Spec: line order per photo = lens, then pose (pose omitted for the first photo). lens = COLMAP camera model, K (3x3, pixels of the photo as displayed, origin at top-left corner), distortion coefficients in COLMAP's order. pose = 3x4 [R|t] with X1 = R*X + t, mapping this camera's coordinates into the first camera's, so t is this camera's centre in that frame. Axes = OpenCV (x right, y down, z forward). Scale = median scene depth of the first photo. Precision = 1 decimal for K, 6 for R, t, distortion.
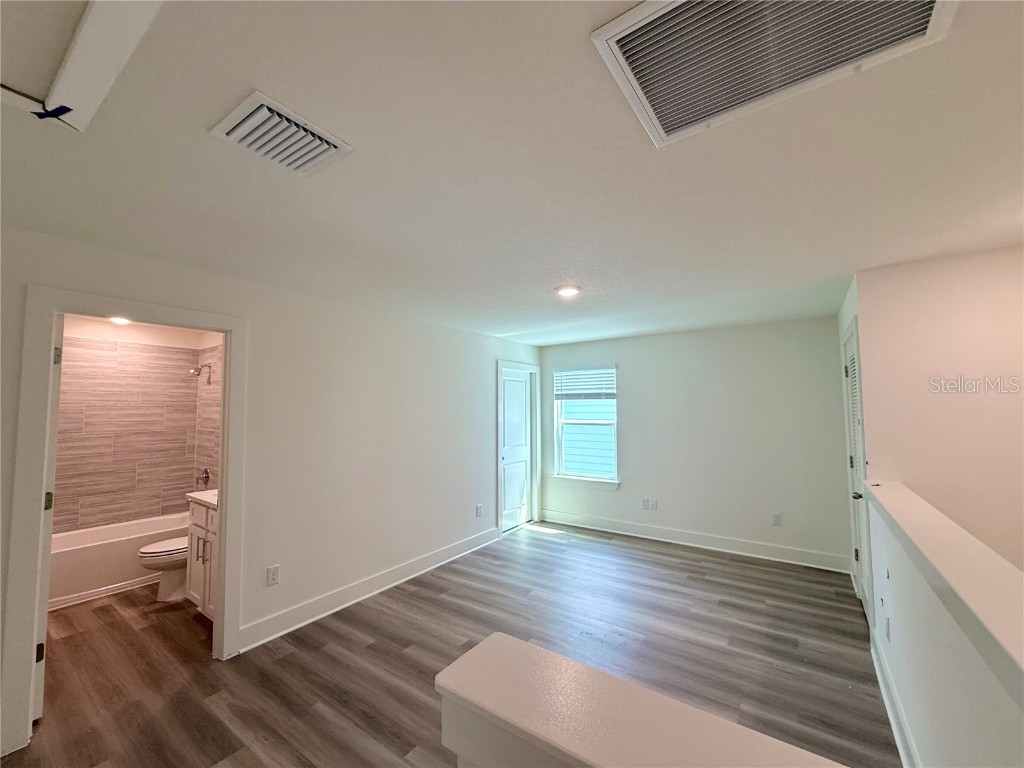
lens RADIAL K [[409.7, 0, 510.9], [0, 409.7, 384.7], [0, 0, 1]] dist [-0.002063, 0.000031]
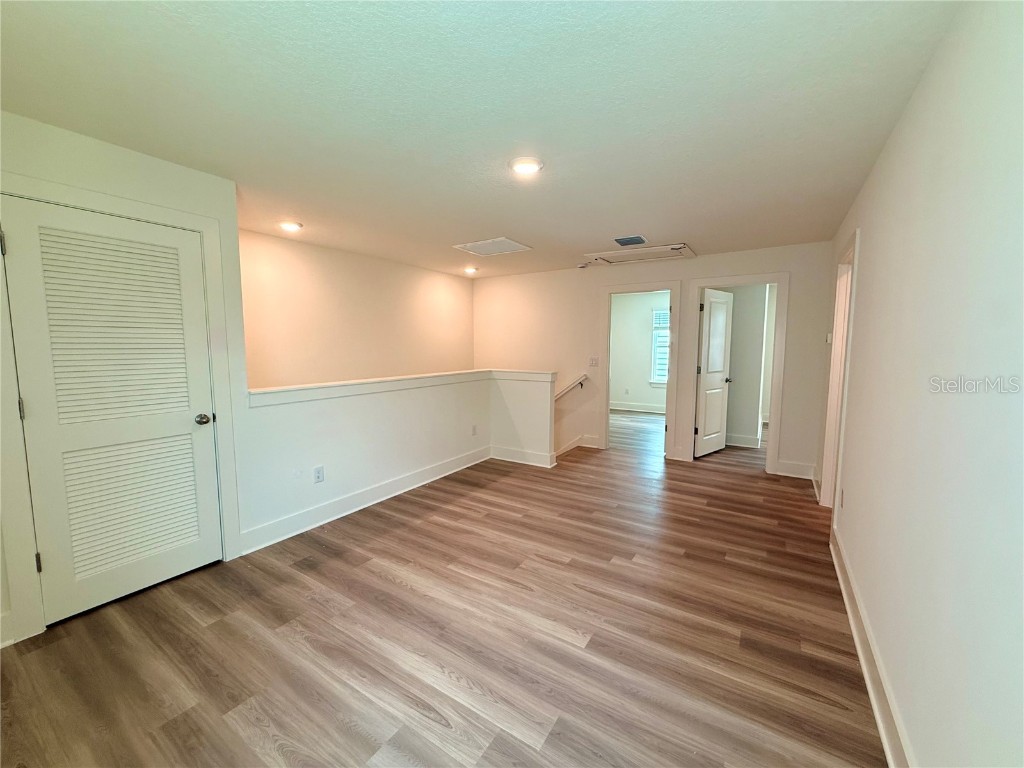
lens RADIAL K [[409.7, 0, 511.7], [0, 409.7, 384.2], [0, 0, 1]] dist [-0.002063, 0.000031]
pose [[-0.998817, 0.007443, -0.048054, 0.207982], [0.005654, 0.999290, 0.037261, 0.154119], [0.048297, 0.036945, -0.998149, 1.787940]]
